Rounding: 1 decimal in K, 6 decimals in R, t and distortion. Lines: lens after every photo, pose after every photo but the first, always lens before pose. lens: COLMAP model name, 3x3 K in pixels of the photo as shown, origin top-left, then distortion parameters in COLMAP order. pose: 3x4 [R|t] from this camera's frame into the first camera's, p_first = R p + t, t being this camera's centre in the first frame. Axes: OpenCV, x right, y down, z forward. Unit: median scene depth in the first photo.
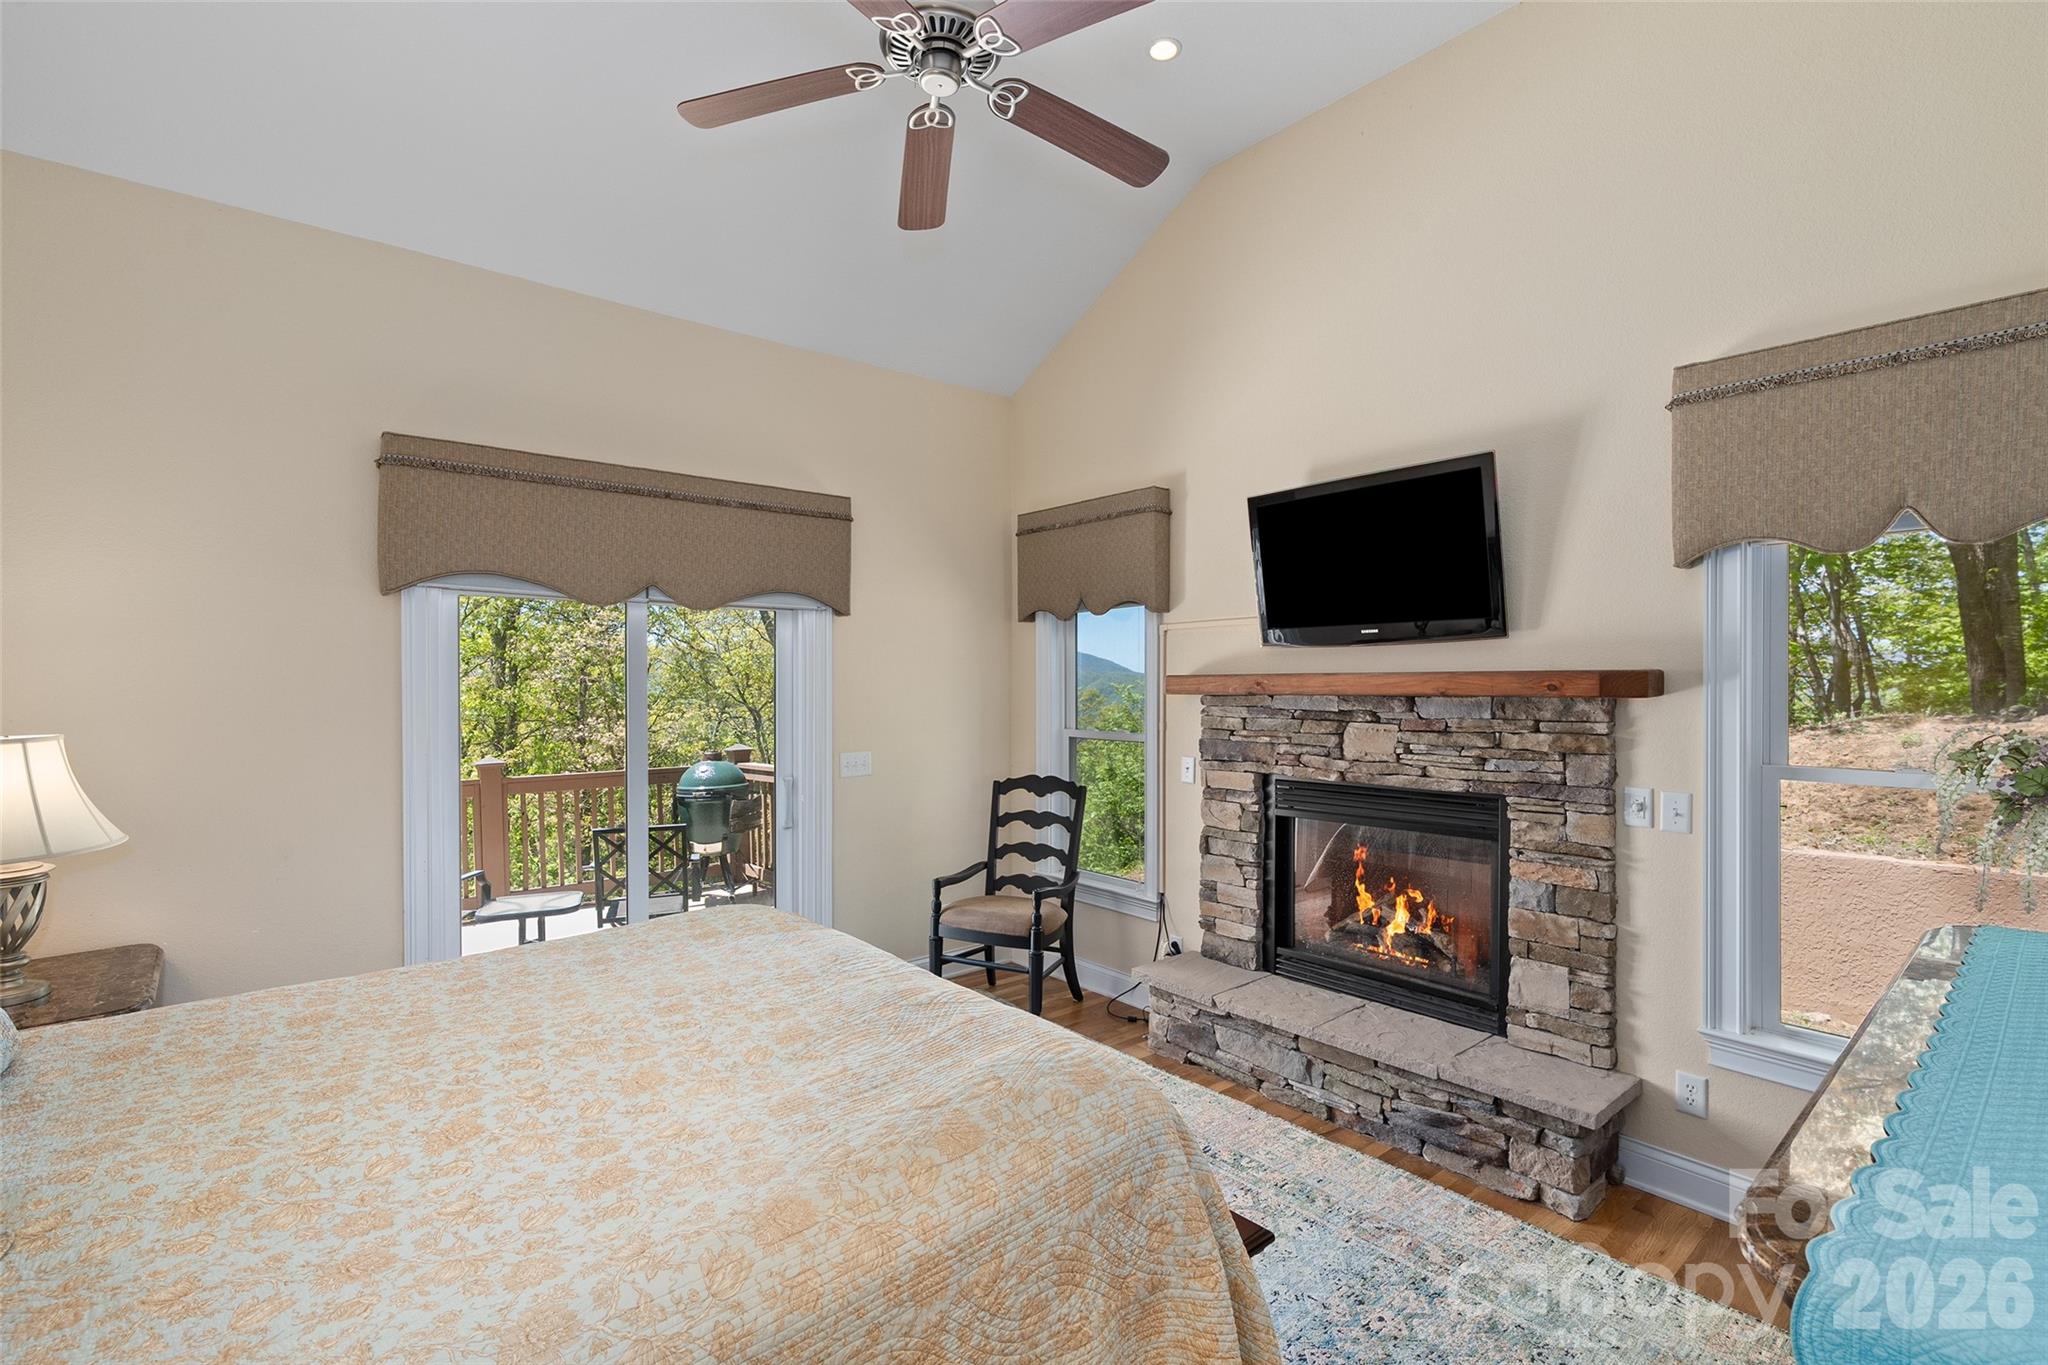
lens RADIAL K [[916.9, 0, 1022.9], [0, 916.9, 687.5], [0, 0, 1]] dist [-0.013609, 0.003719]
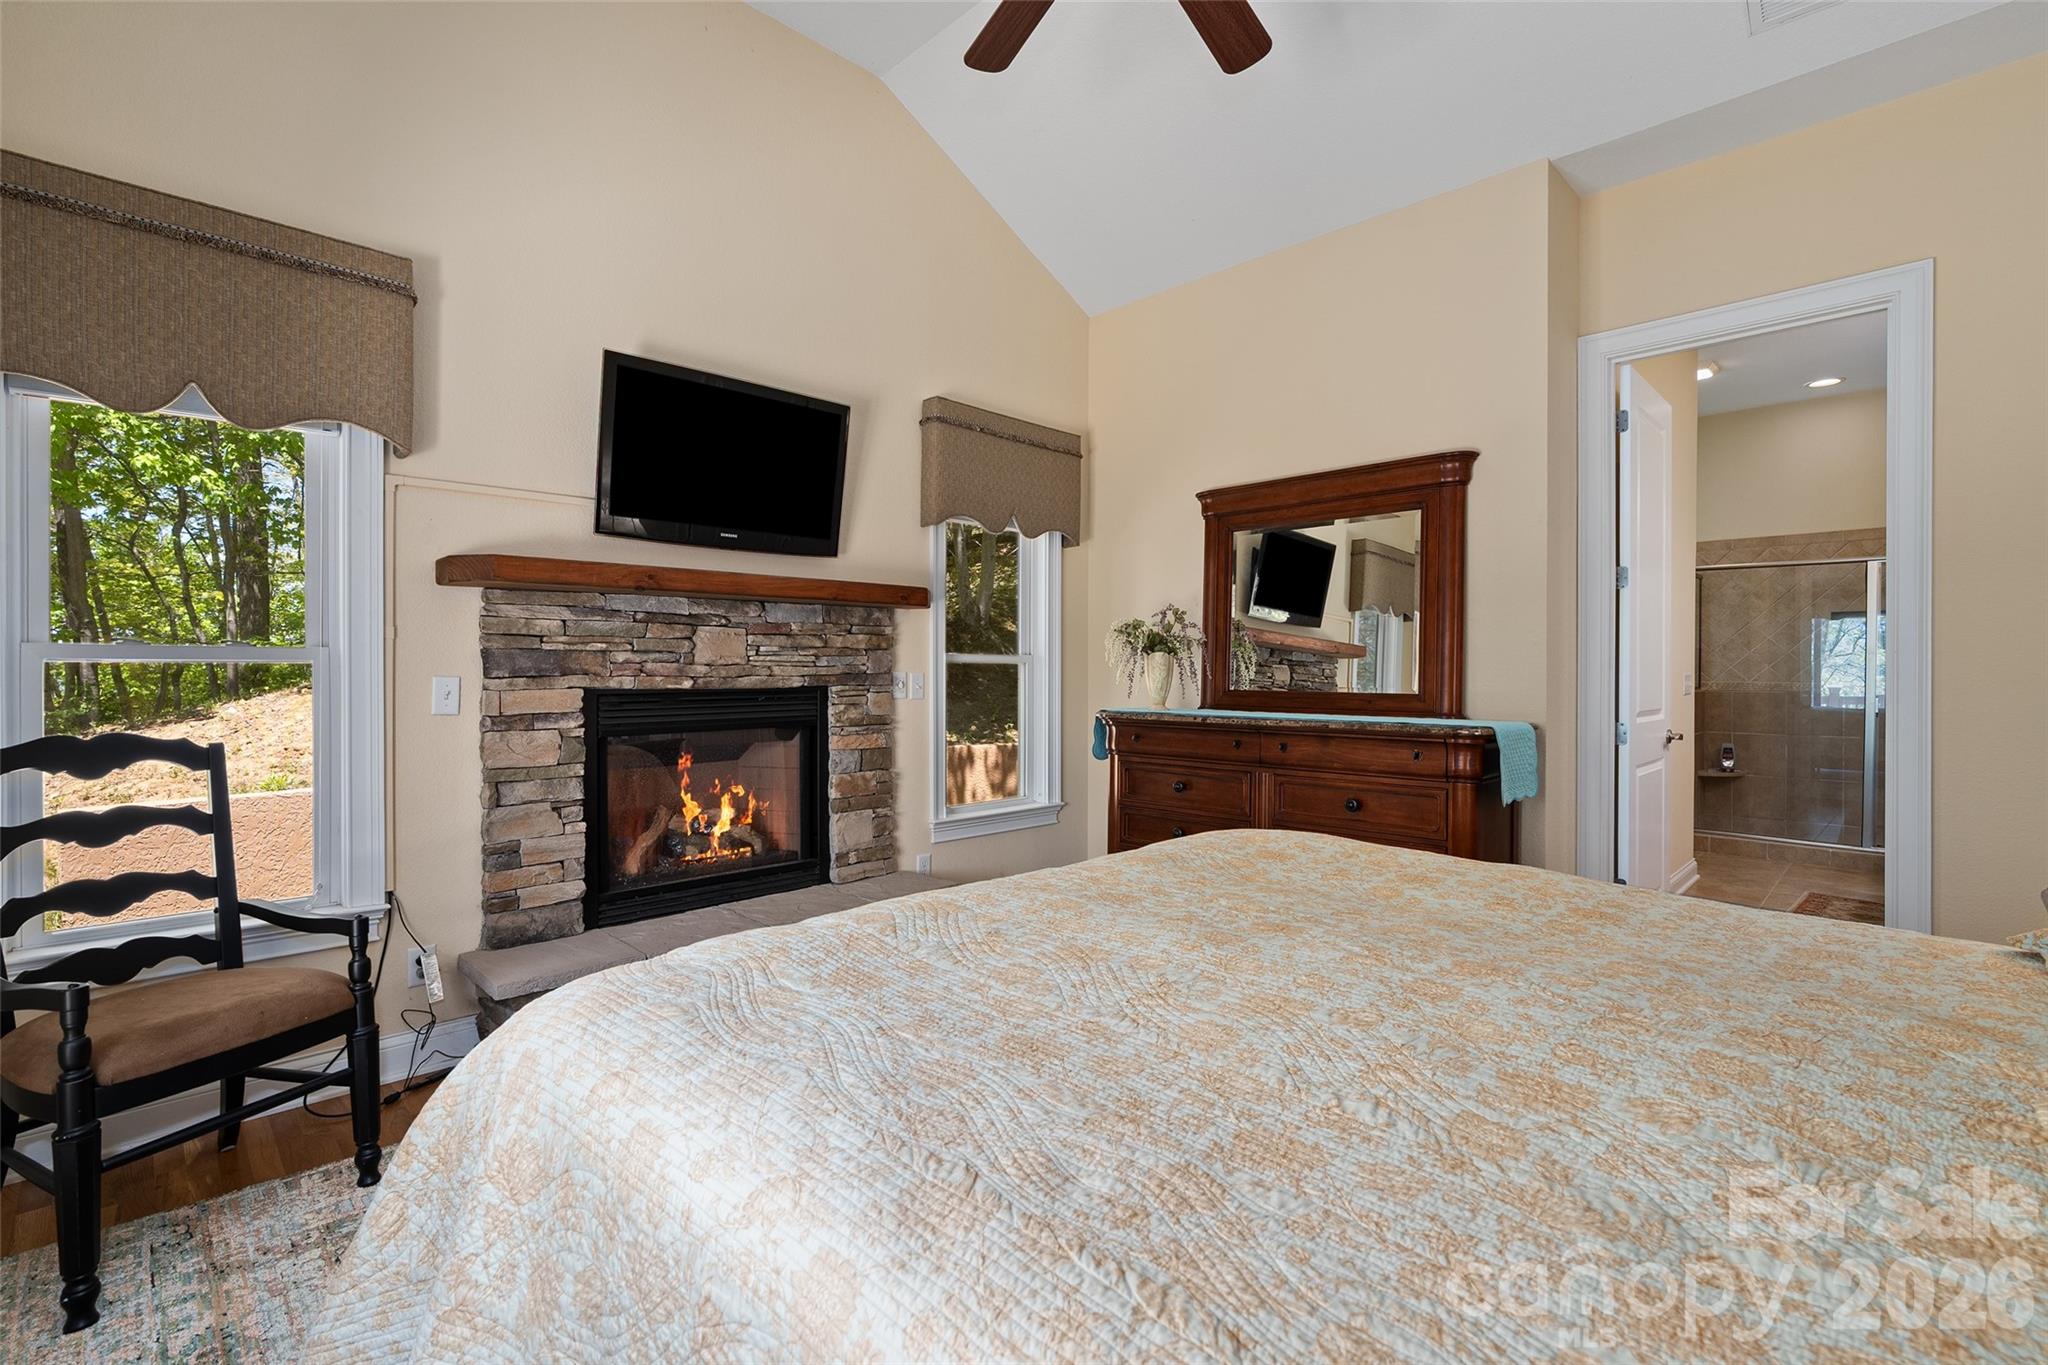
lens RADIAL K [[916.9, 0, 1017.4], [0, 916.9, 689.1], [0, 0, 1]] dist [-0.013609, 0.003719]
pose [[-0.086440, -0.018173, 0.996091, -0.660808], [0.005760, 0.999808, 0.018740, 0.091712], [-0.996240, 0.007358, -0.086319, 0.775046]]
